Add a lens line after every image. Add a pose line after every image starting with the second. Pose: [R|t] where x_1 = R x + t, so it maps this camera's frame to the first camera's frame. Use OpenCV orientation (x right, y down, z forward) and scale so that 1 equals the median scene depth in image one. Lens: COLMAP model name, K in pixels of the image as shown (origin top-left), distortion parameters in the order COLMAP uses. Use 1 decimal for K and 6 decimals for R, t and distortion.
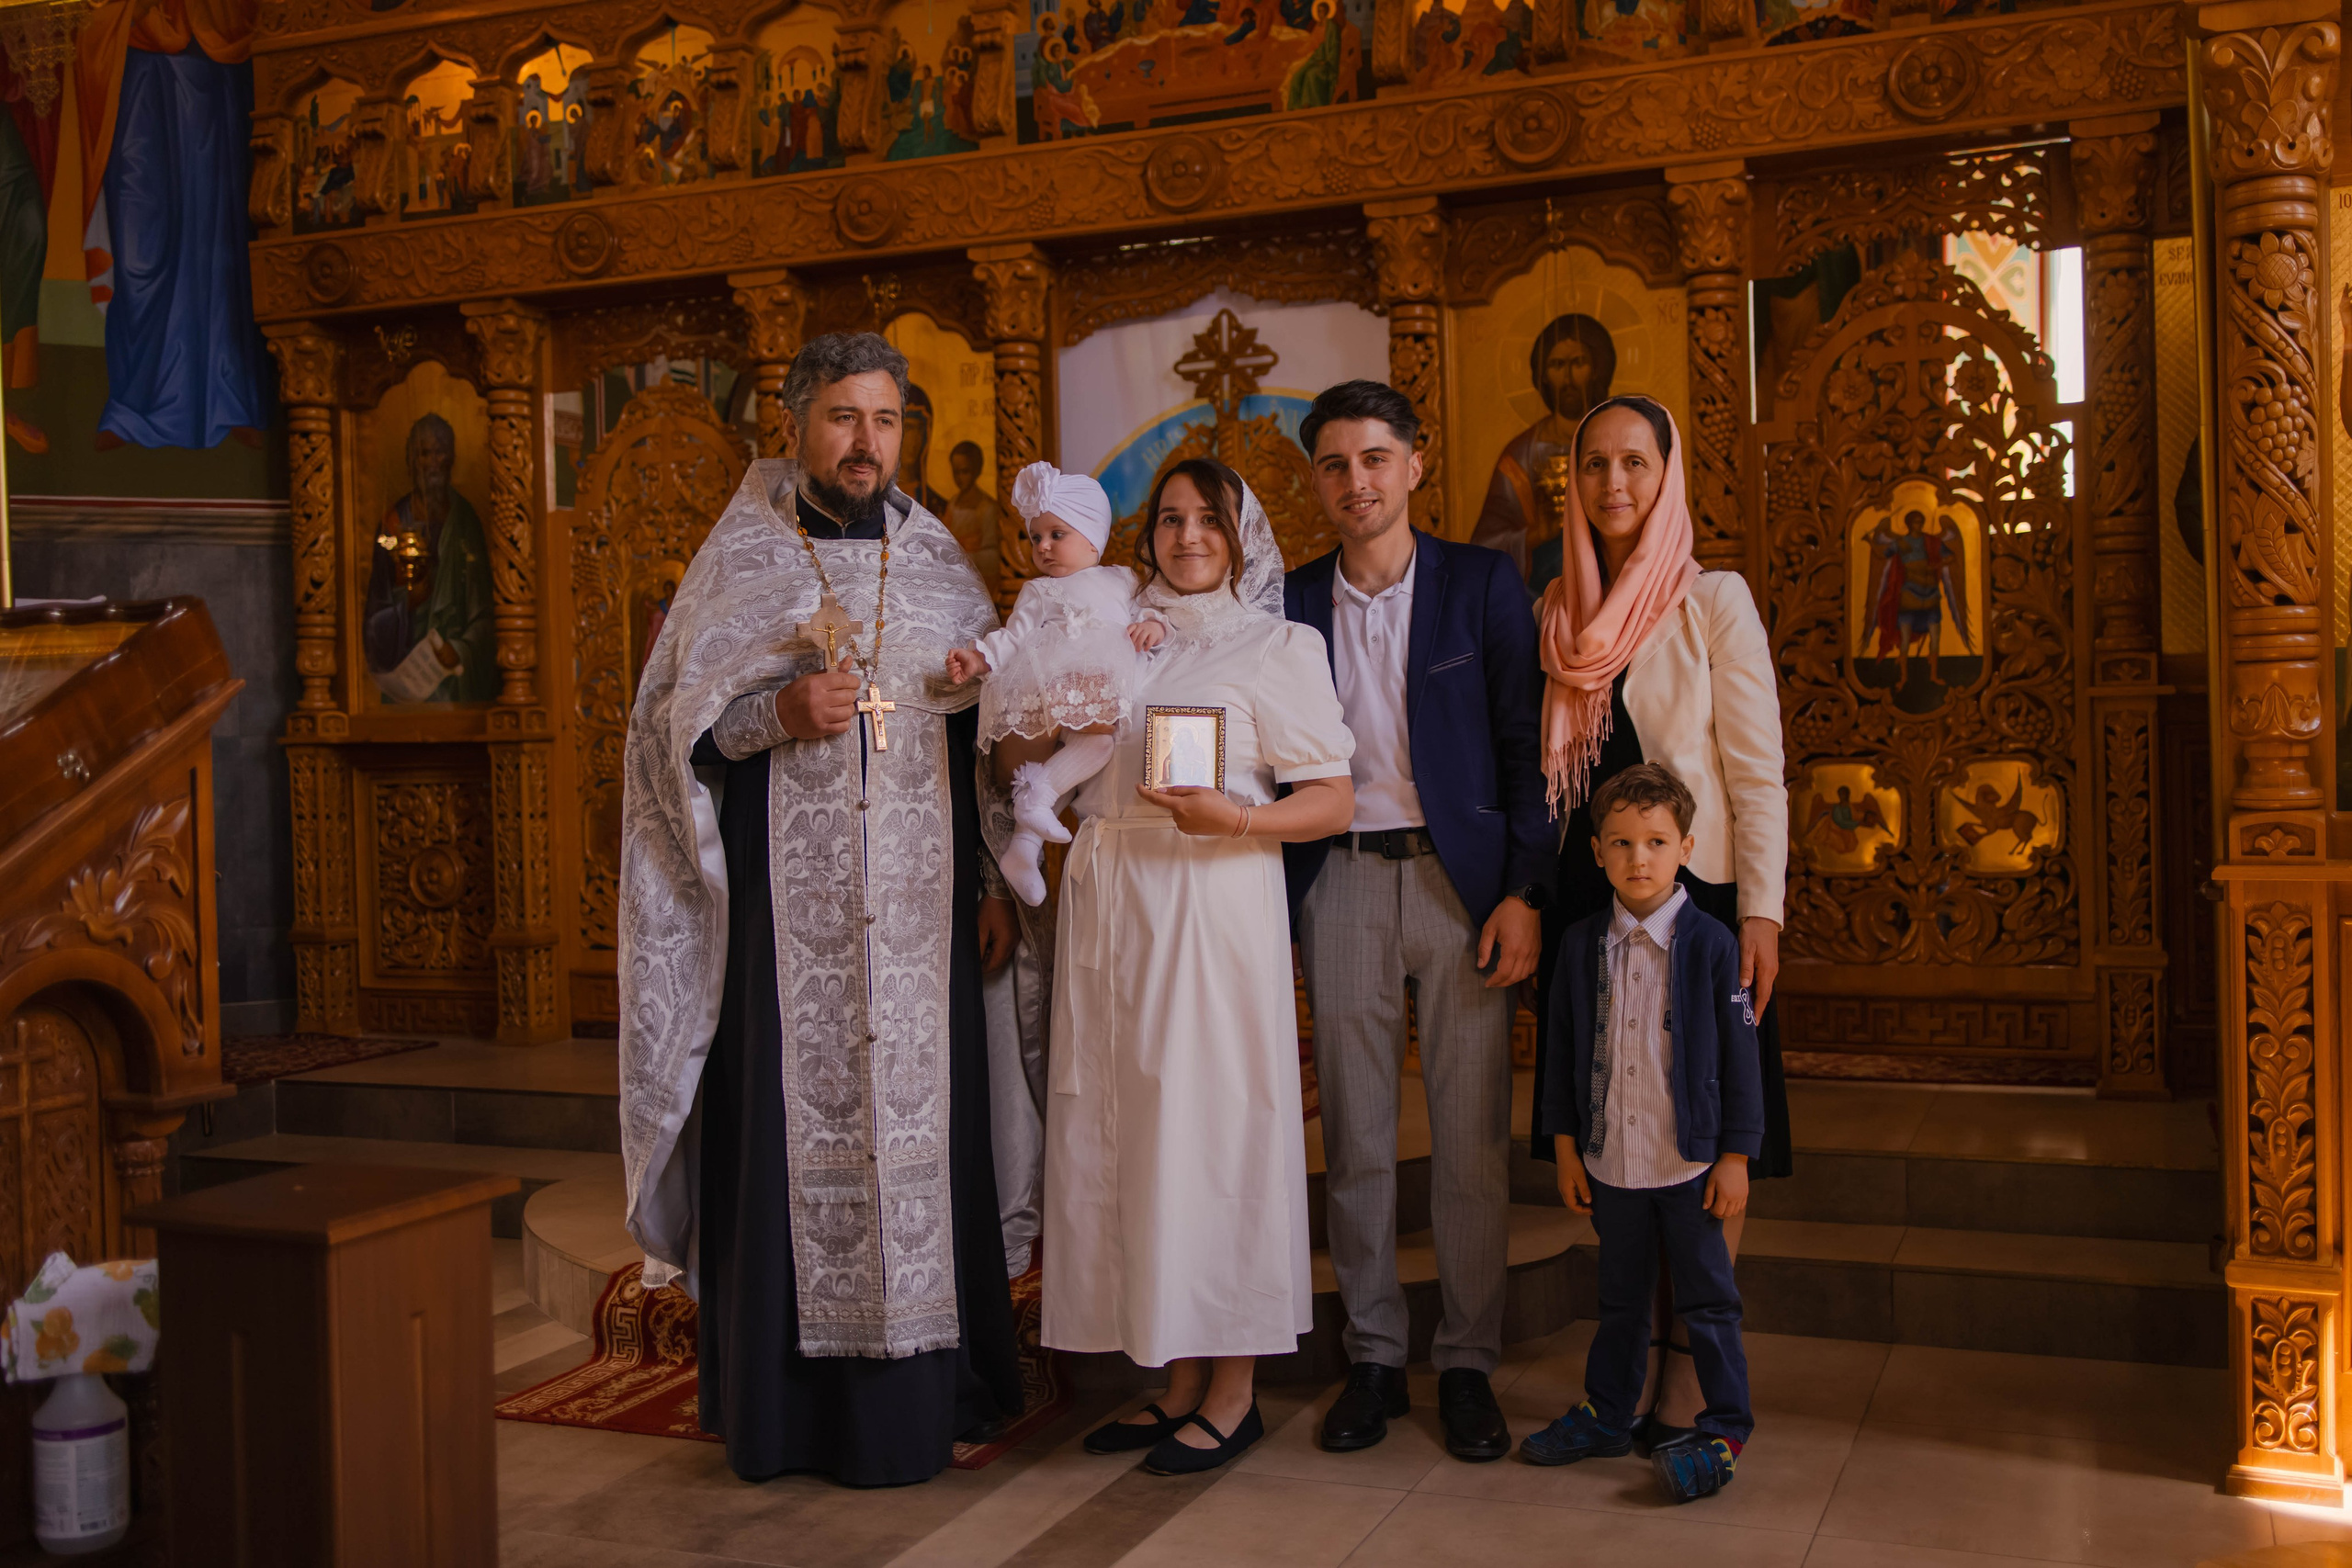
lens RADIAL K [[2326.7, 0, 1173.7], [0, 2326.7, 735.1], [0, 0, 1]] dist [-0.027253, 0.029697]
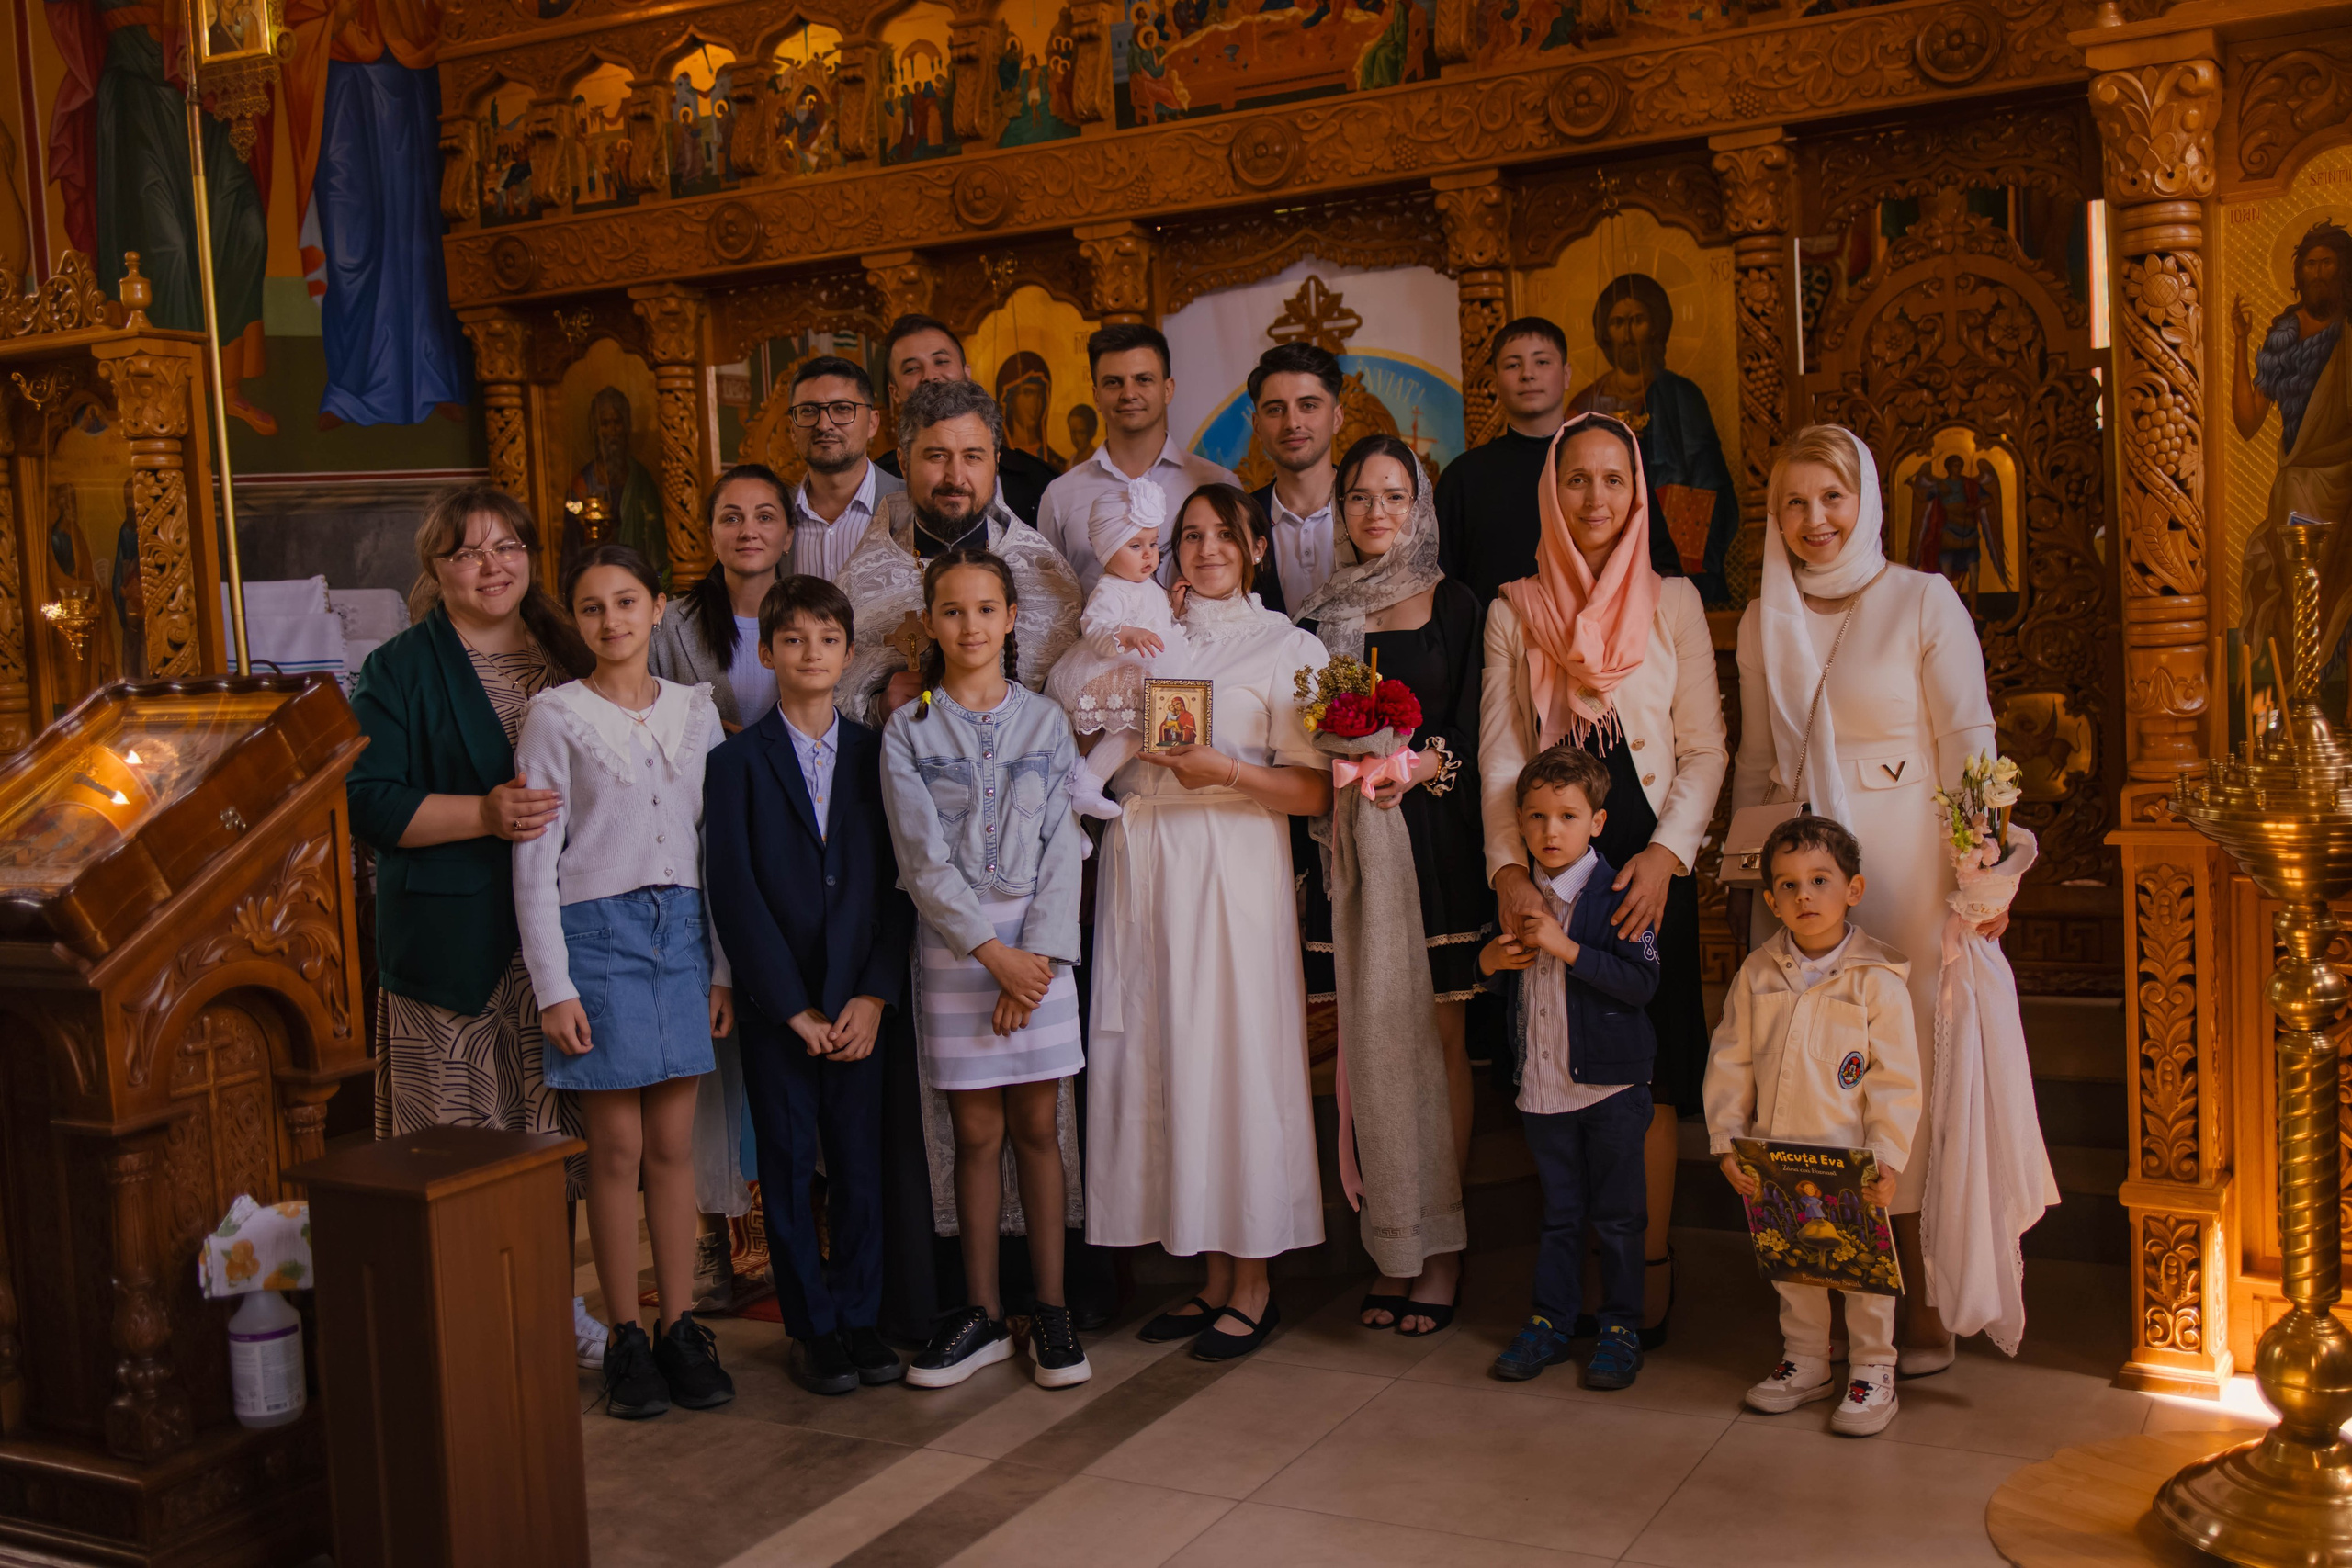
lens RADIAL K [[2326.7, 0, 1173.7], [0, 2326.7, 735.1], [0, 0, 1]] dist [-0.027253, 0.029697]
pose [[0.993864, -0.020556, -0.108685, 0.077759], [0.027181, 0.997839, 0.059826, -0.041774], [0.107220, -0.062413, 0.992274, -0.089514]]
